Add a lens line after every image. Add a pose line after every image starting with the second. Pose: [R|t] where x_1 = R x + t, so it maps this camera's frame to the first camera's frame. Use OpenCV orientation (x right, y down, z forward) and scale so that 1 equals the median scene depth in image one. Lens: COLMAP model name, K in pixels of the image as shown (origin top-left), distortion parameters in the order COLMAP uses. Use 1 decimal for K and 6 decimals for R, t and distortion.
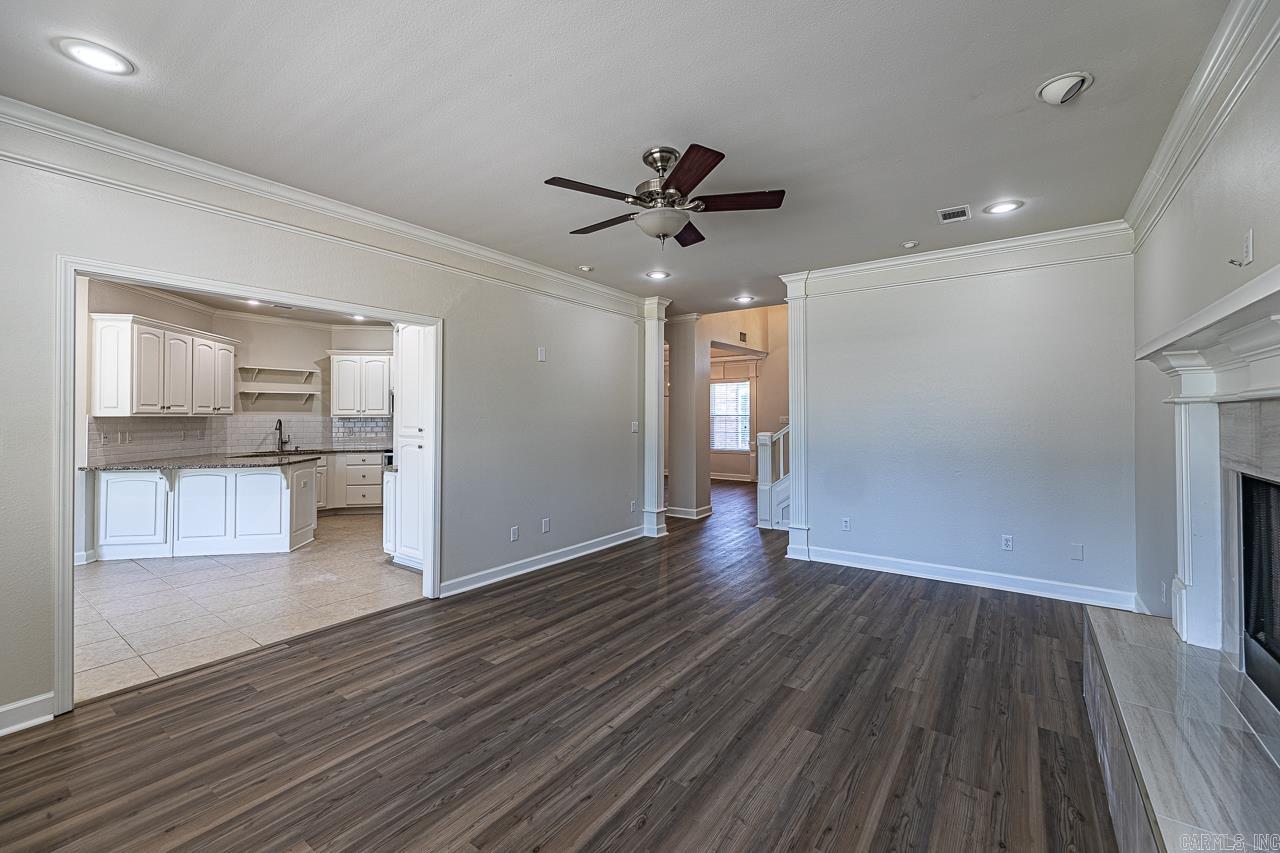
lens RADIAL K [[522.6, 0, 643.8], [0, 522.6, 406.8], [0, 0, 1]] dist [-0.001847, -0.000345]
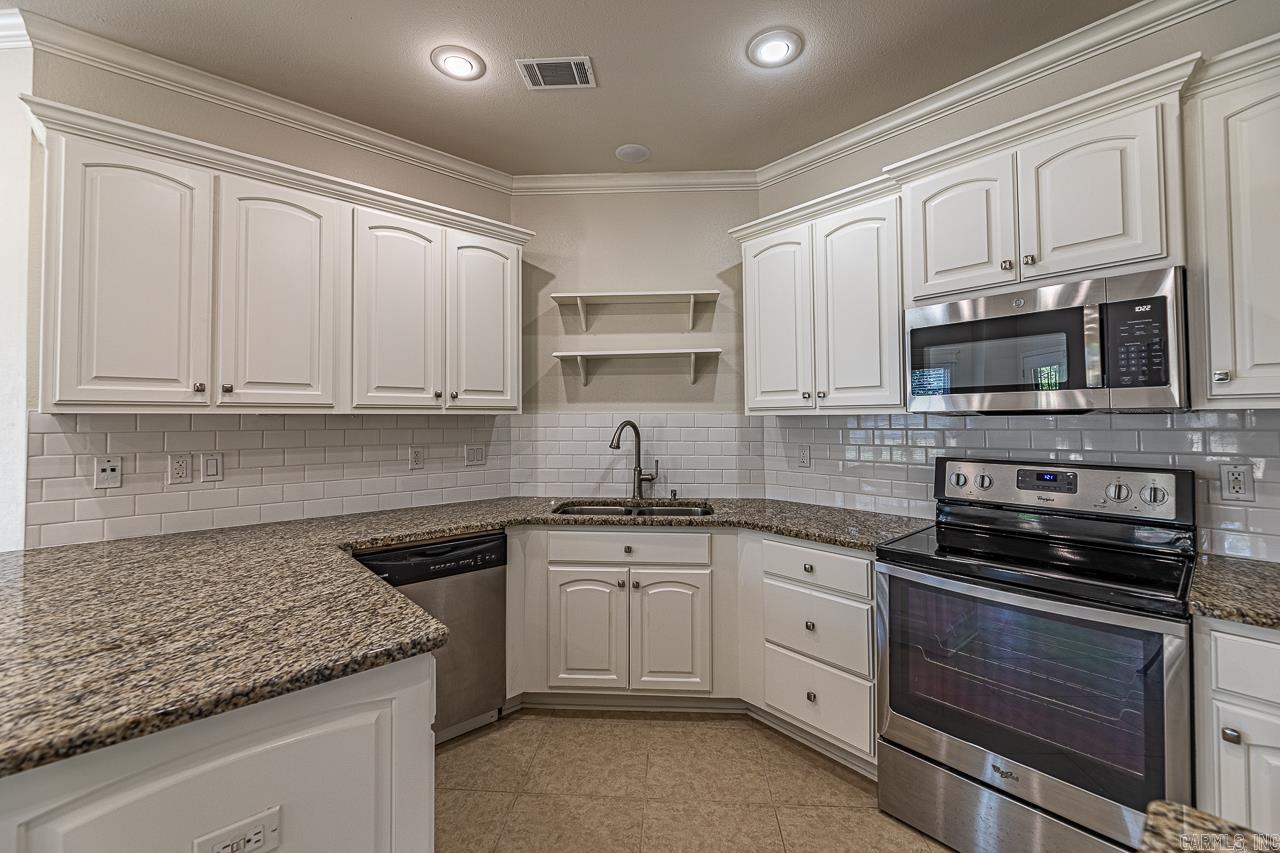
lens RADIAL K [[522.6, 0, 643.9], [0, 522.6, 406.3], [0, 0, 1]] dist [-0.001847, -0.000345]
pose [[0.531678, -0.019246, -0.846728, -0.528101], [0.020008, 0.999748, -0.010161, 0.025508], [0.846710, -0.011539, 0.531929, 1.190864]]
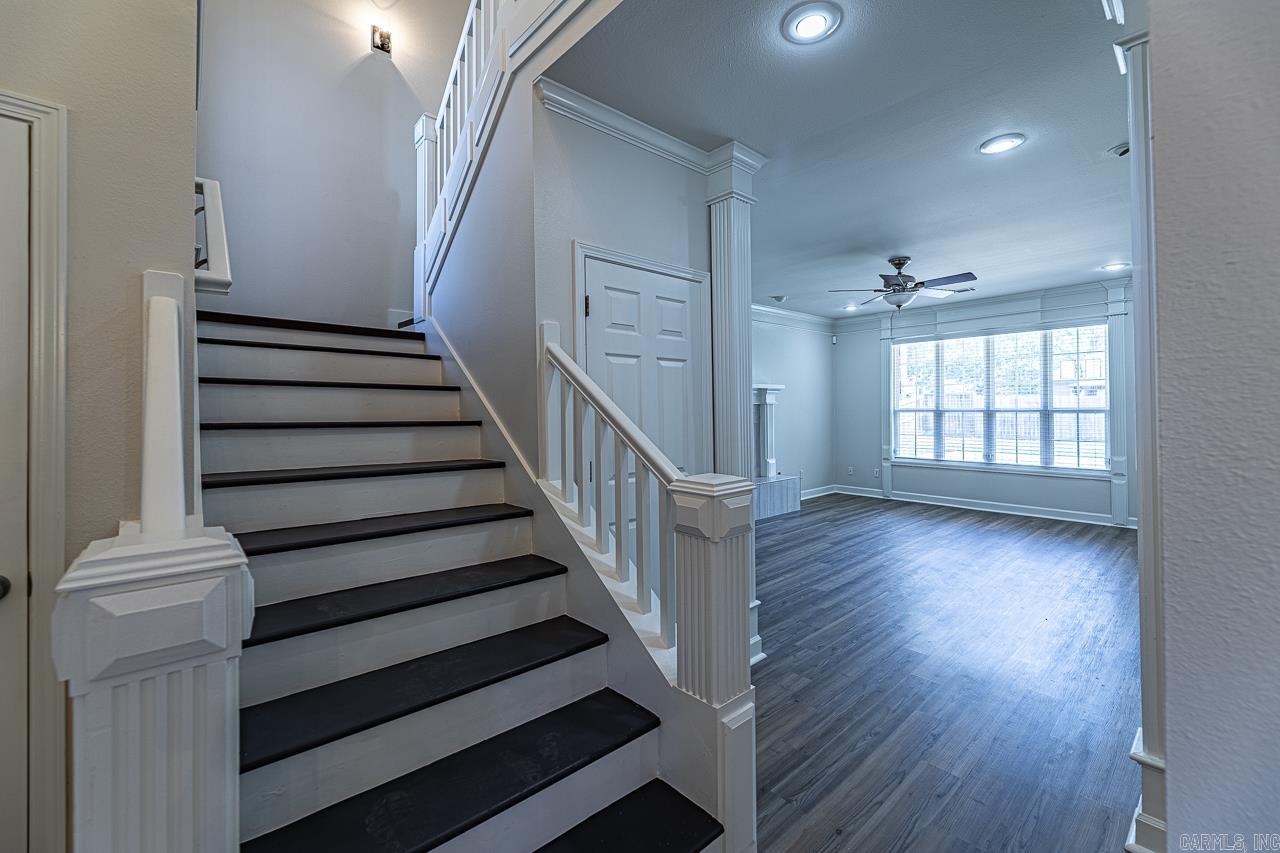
lens RADIAL K [[522.6, 0, 644.0], [0, 522.6, 407.5], [0, 0, 1]] dist [-0.001847, -0.000345]
pose [[-0.975130, 0.014769, 0.221142, 0.287302], [0.010201, 0.999711, -0.021785, 0.029949], [-0.221399, -0.018987, -0.974998, 1.689113]]
